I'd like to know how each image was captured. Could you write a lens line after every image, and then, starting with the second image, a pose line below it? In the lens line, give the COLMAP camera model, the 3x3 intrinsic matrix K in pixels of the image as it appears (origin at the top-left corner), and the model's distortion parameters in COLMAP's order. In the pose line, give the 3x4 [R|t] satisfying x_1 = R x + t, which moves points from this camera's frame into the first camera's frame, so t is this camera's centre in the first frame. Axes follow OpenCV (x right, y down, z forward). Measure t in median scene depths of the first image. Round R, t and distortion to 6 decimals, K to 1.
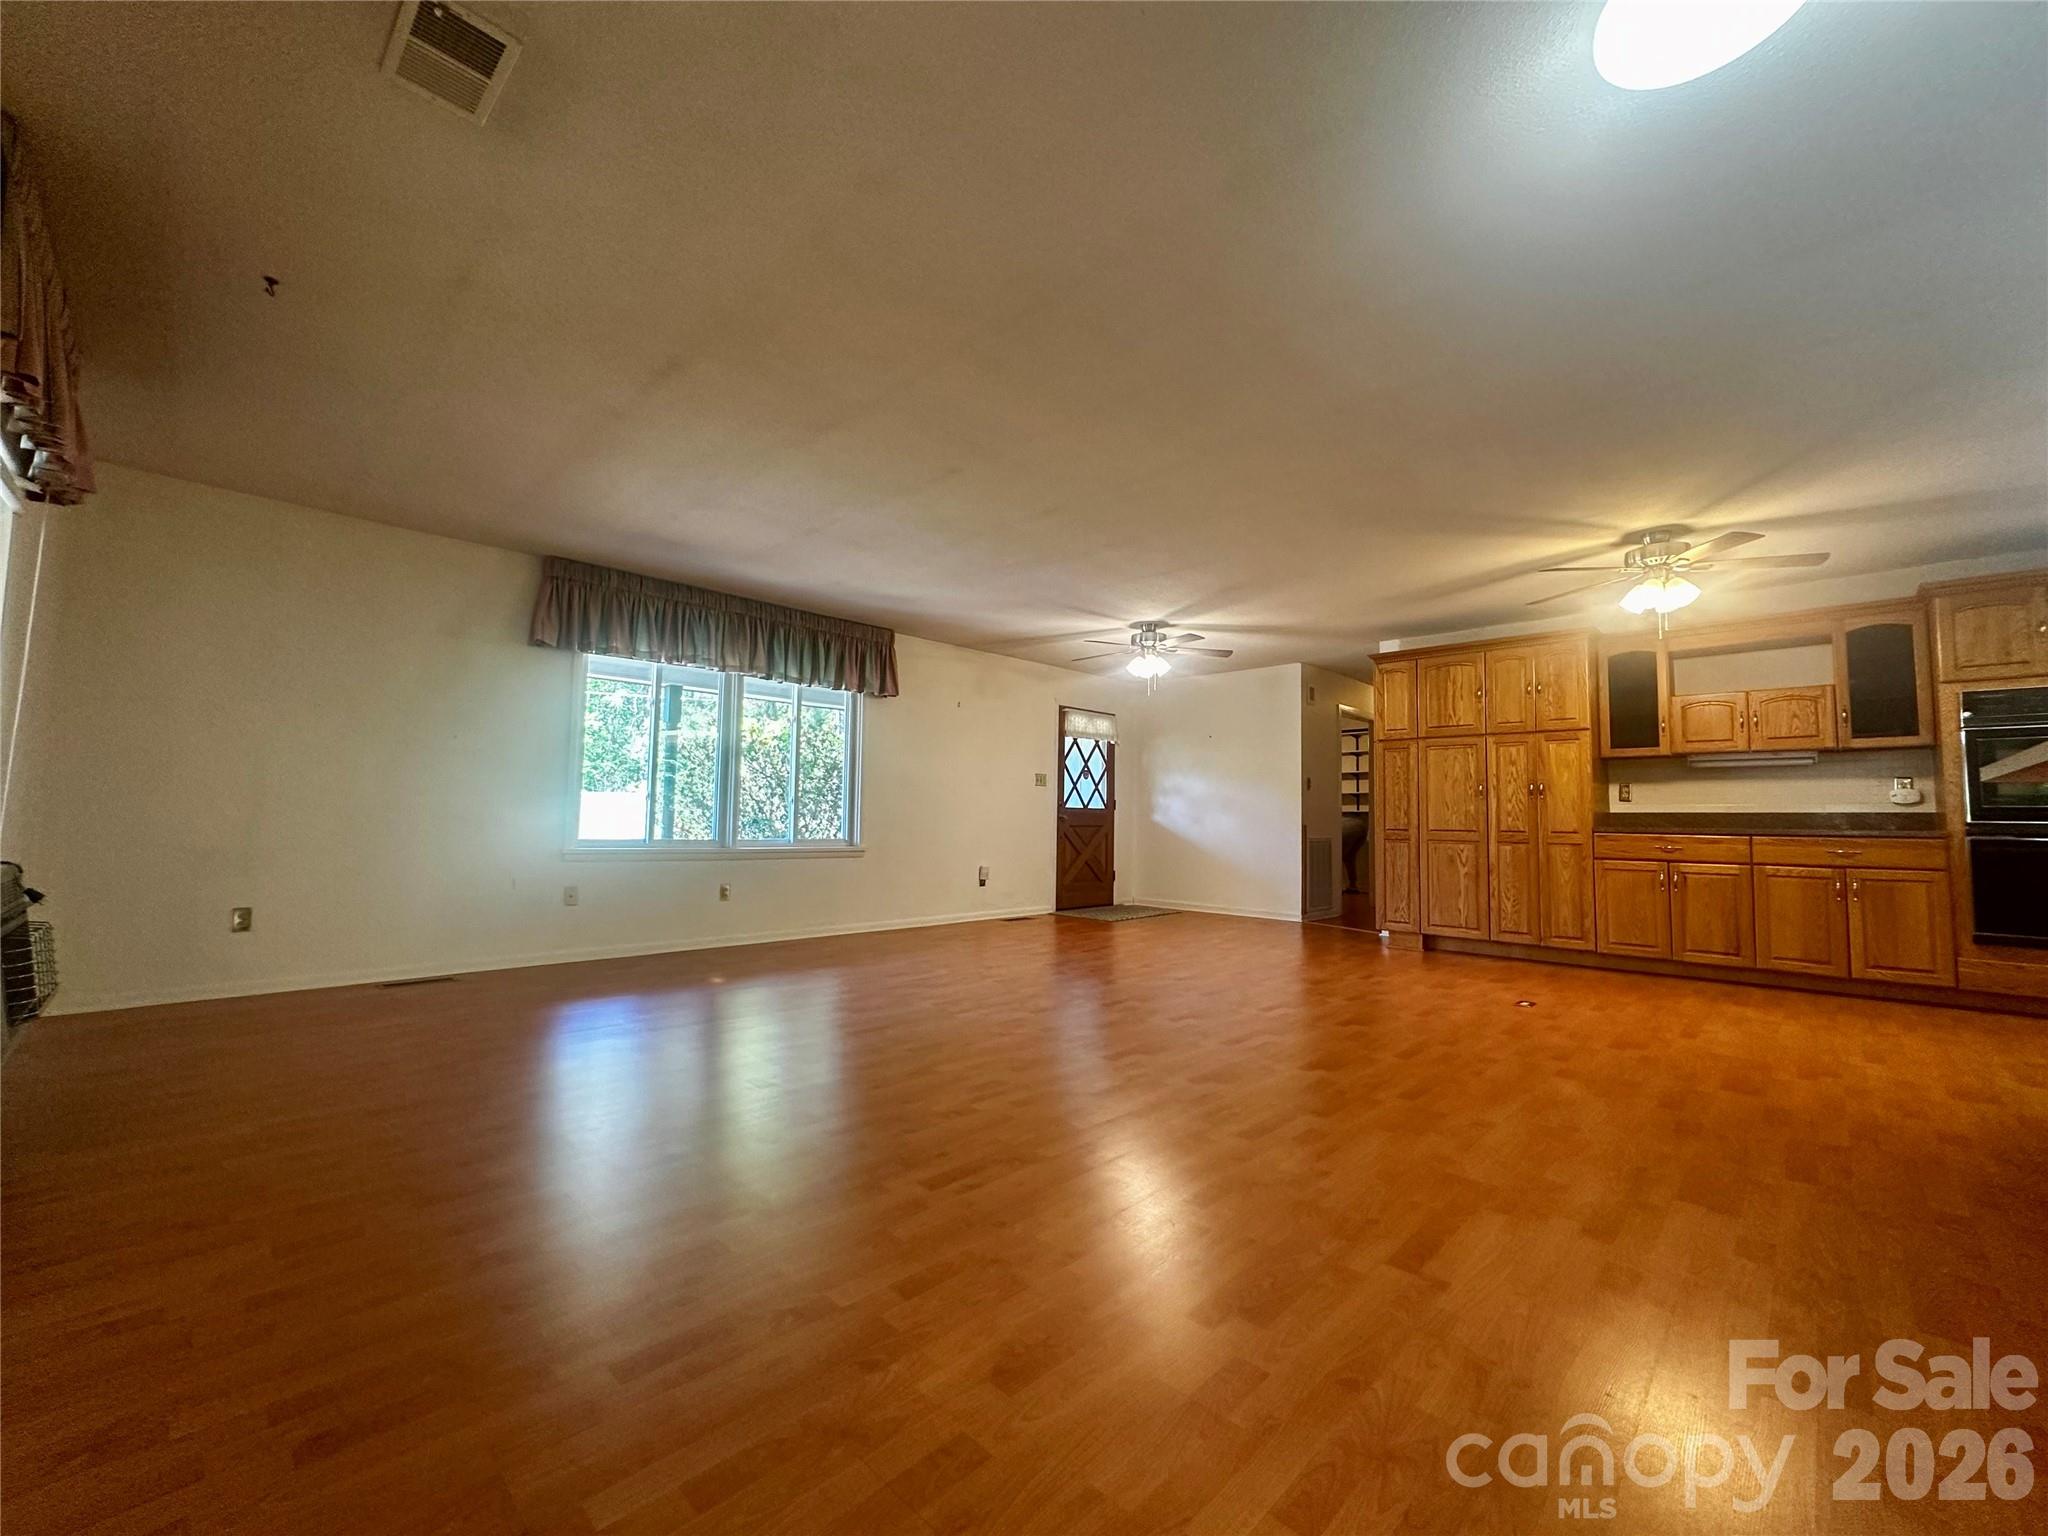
lens RADIAL K [[818.7, 0, 1024.5], [0, 818.7, 767.0], [0, 0, 1]] dist [-0.002563, 0.000367]
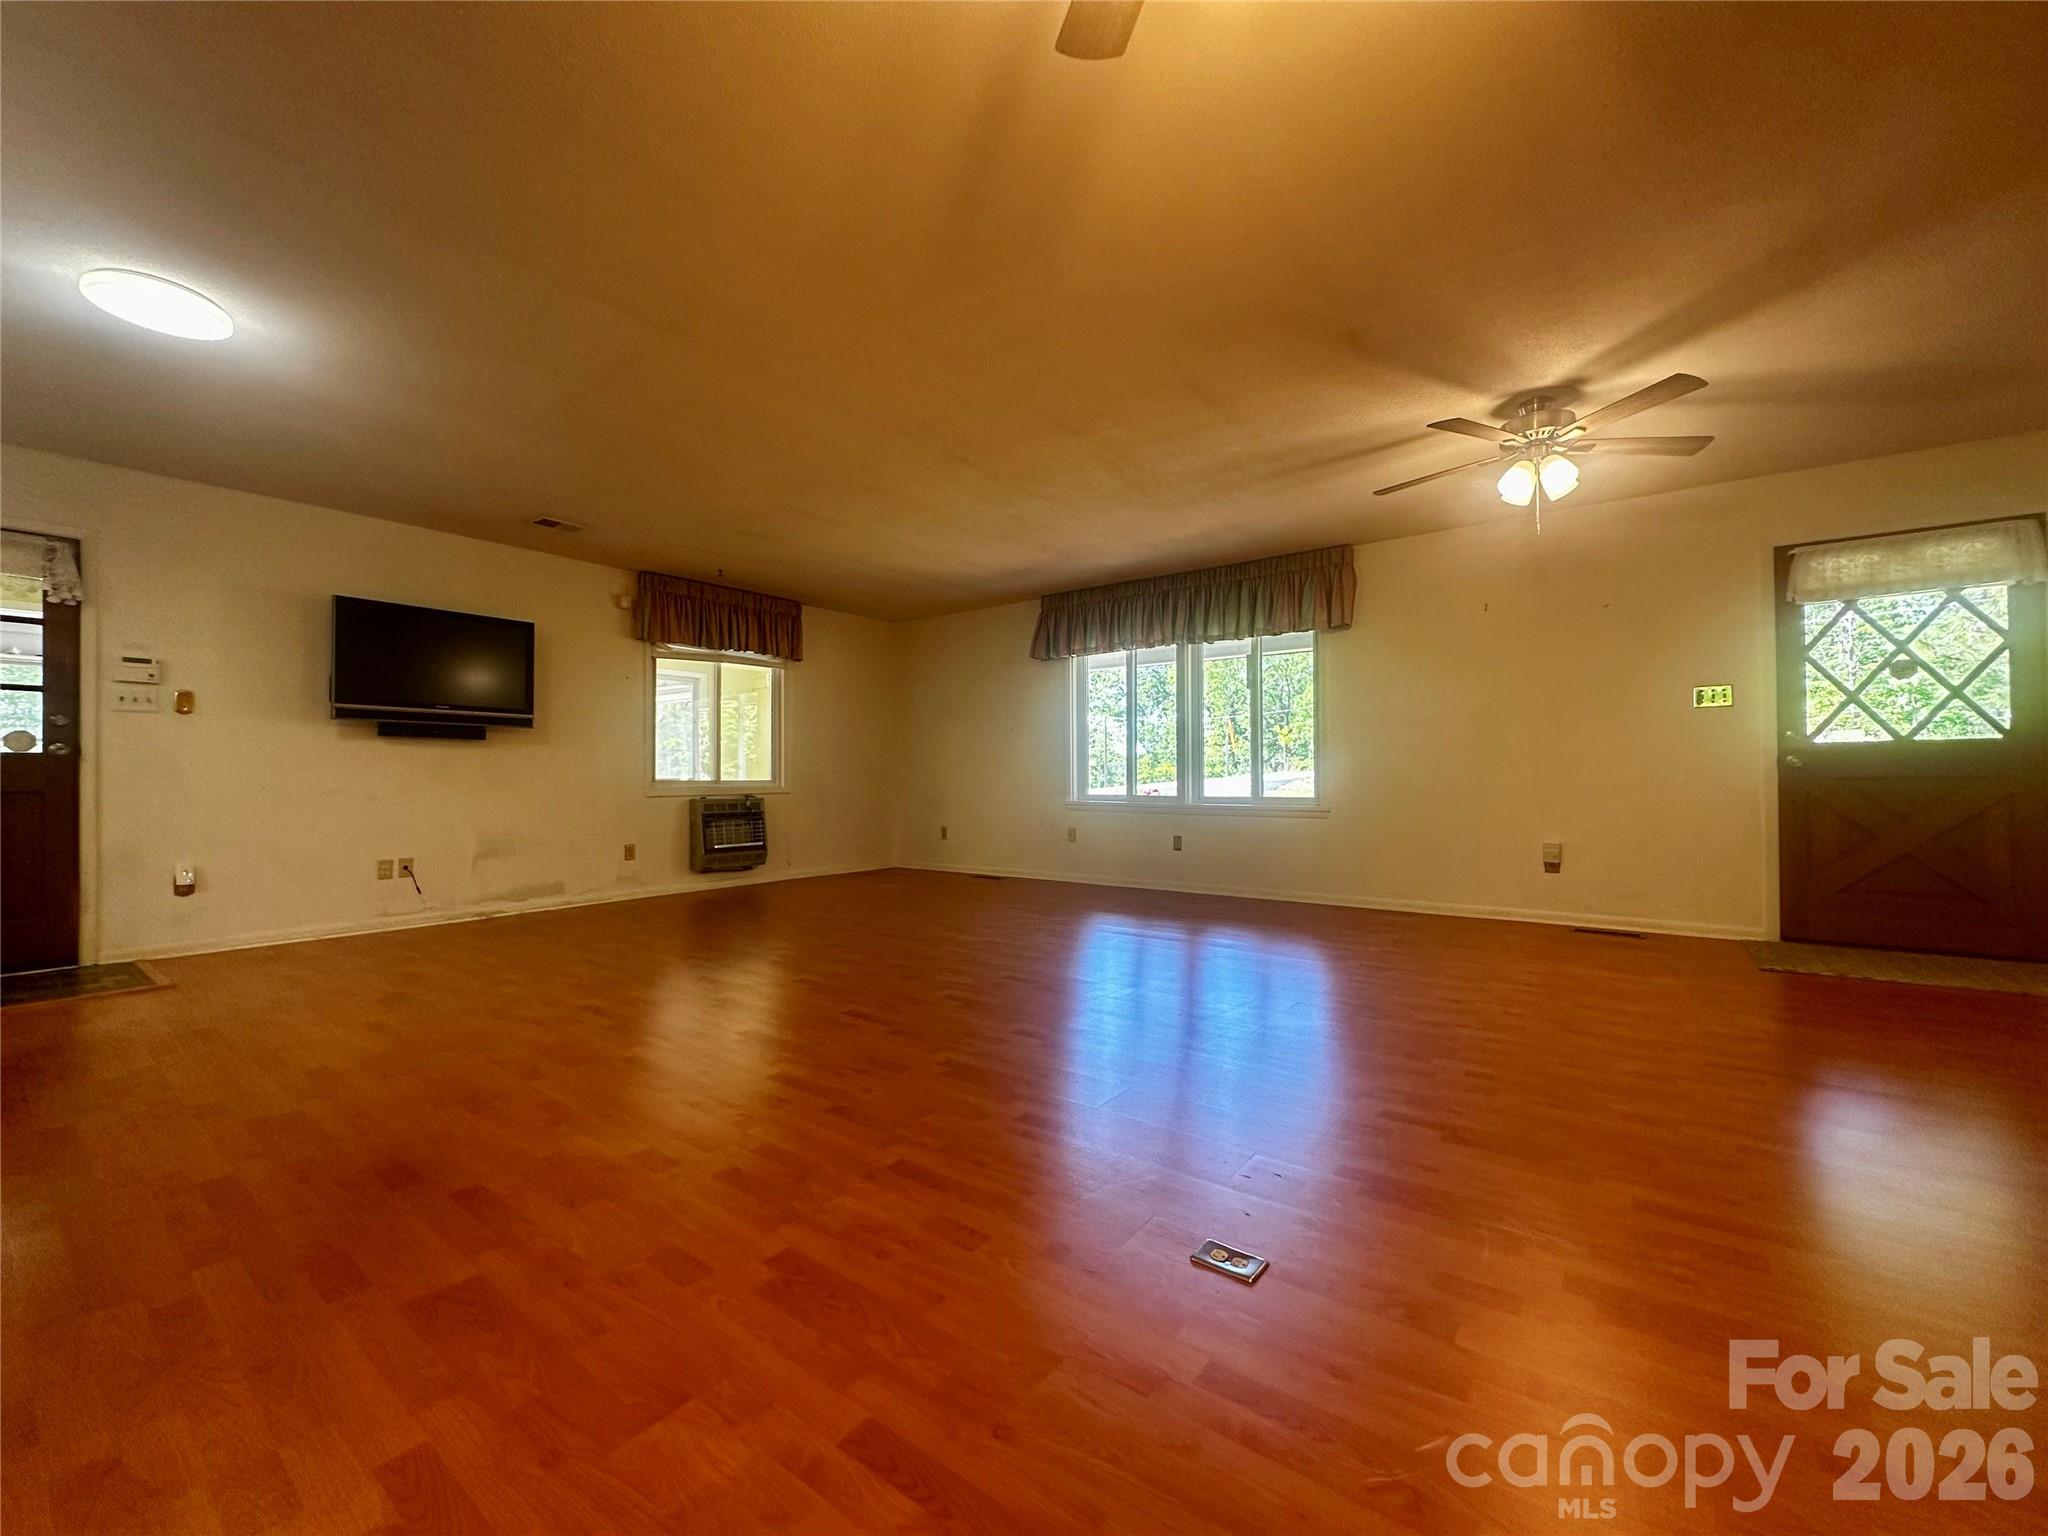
lens RADIAL K [[818.7, 0, 1024.1], [0, 818.7, 767.5], [0, 0, 1]] dist [-0.002563, 0.000367]
pose [[0.121430, -0.027708, -0.992213, 0.753977], [0.071128, 0.997283, -0.019145, 0.060320], [0.990048, -0.068249, 0.123071, 0.694301]]
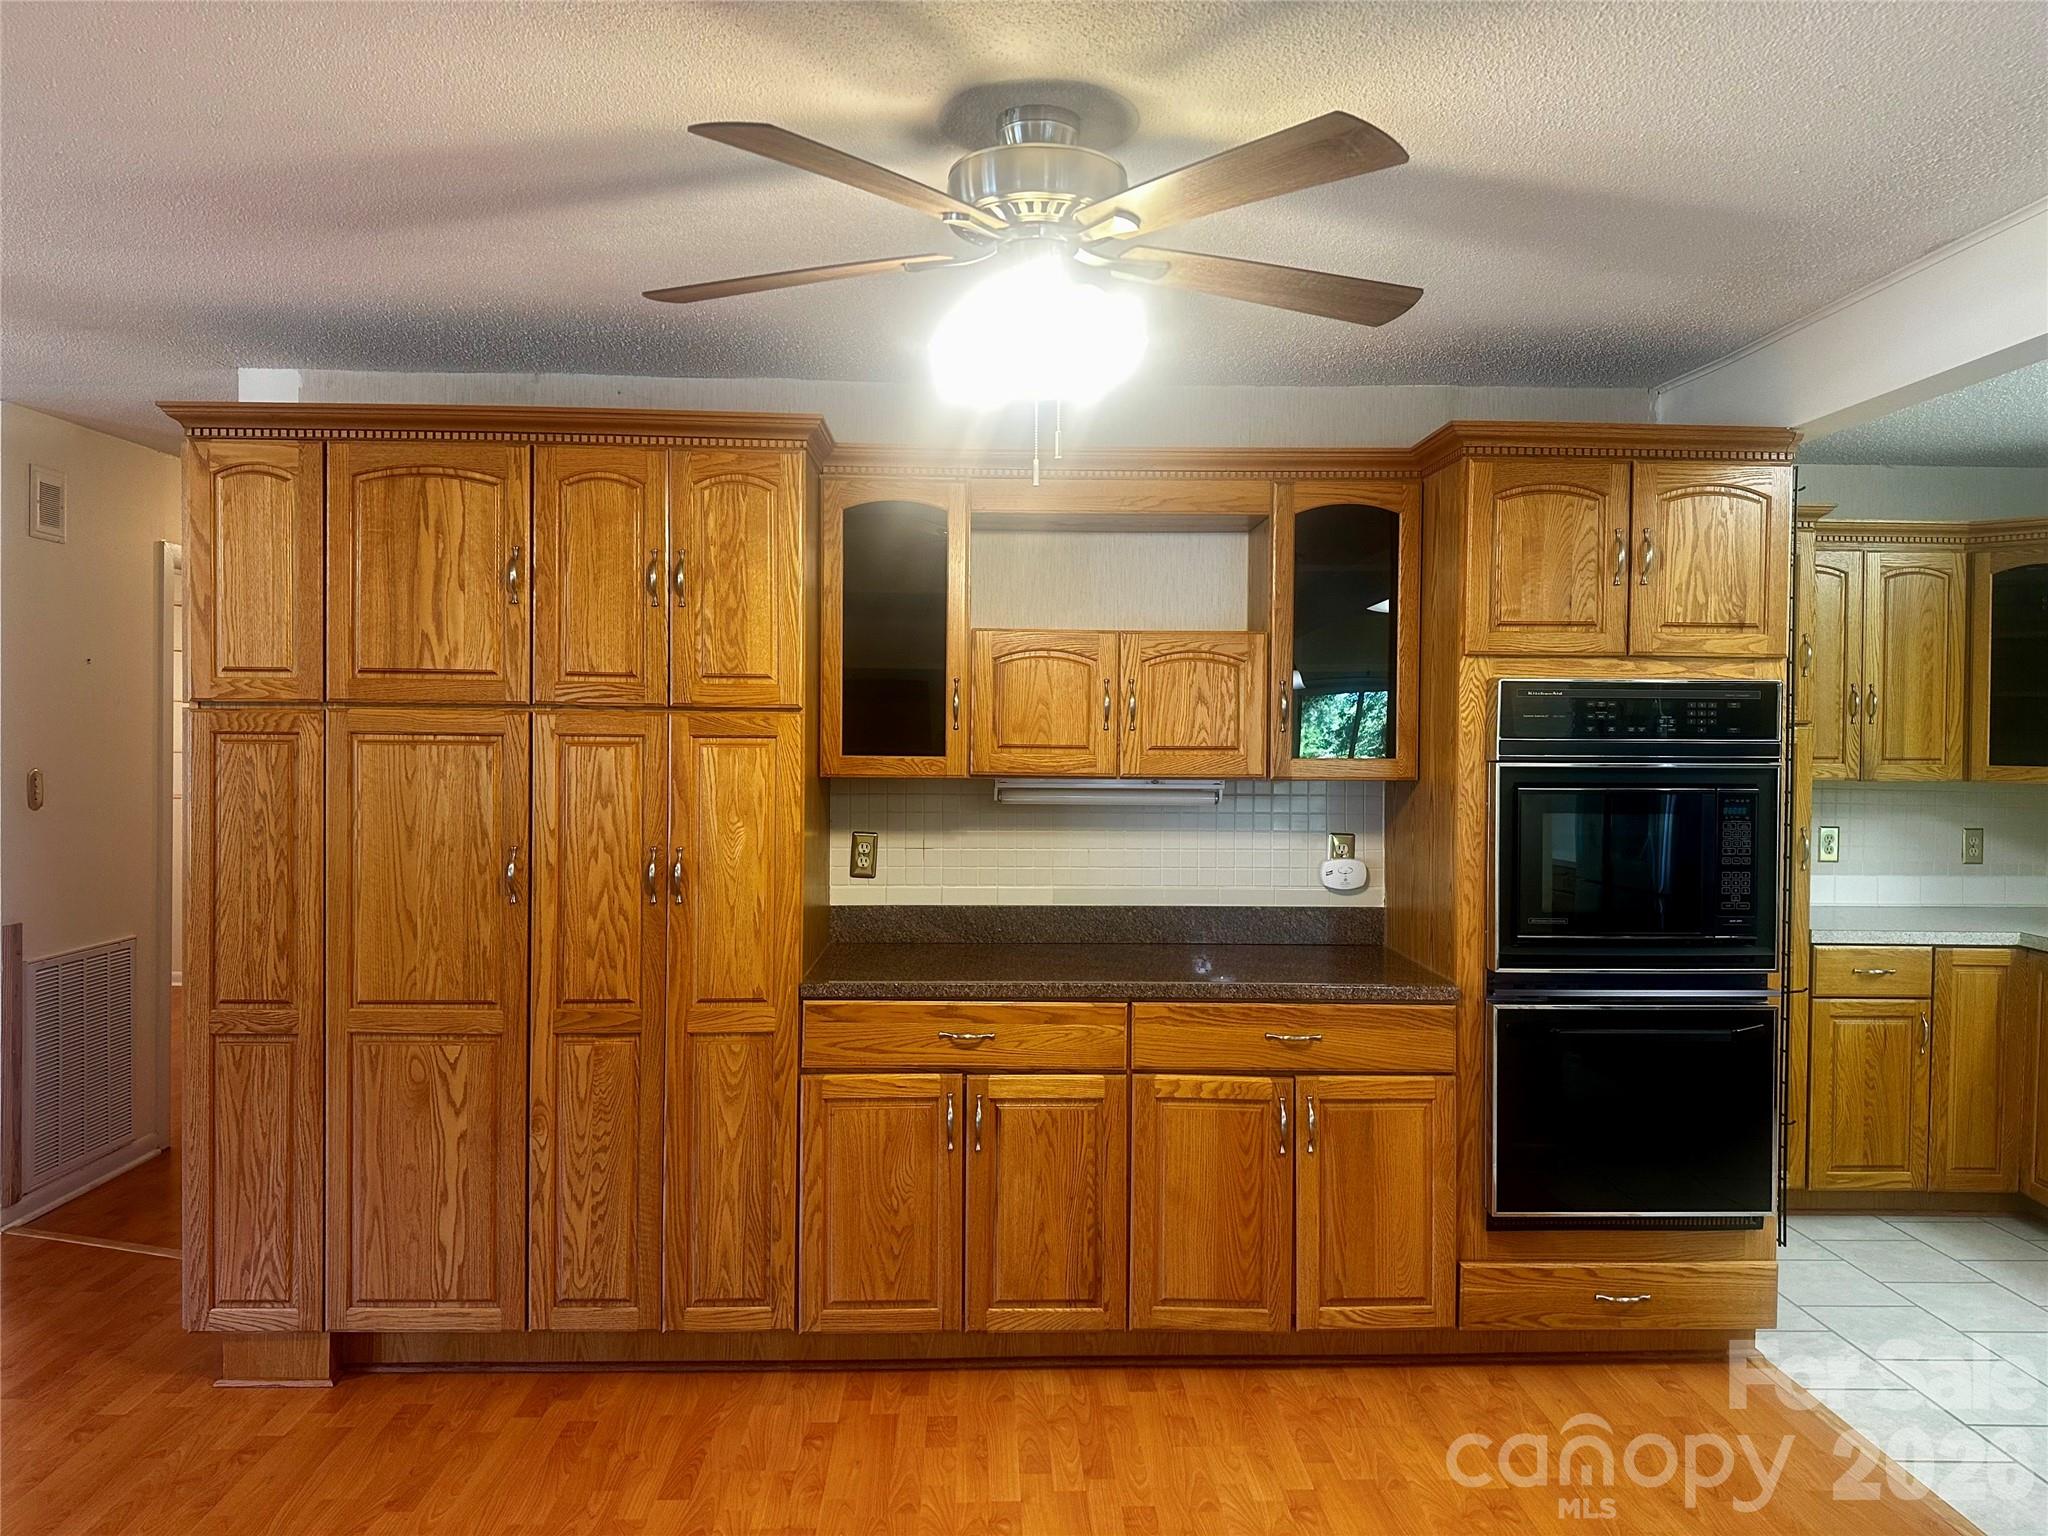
lens RADIAL K [[1437.9, 0, 1036.4], [0, 1437.9, 763.8], [0, 0, 1]] dist [0.038578, -0.018993]
pose [[0.692257, -0.023290, 0.721275, 0.307066], [-0.045489, 0.996083, 0.075822, -0.073208], [-0.720216, -0.085298, 0.688486, 0.488419]]
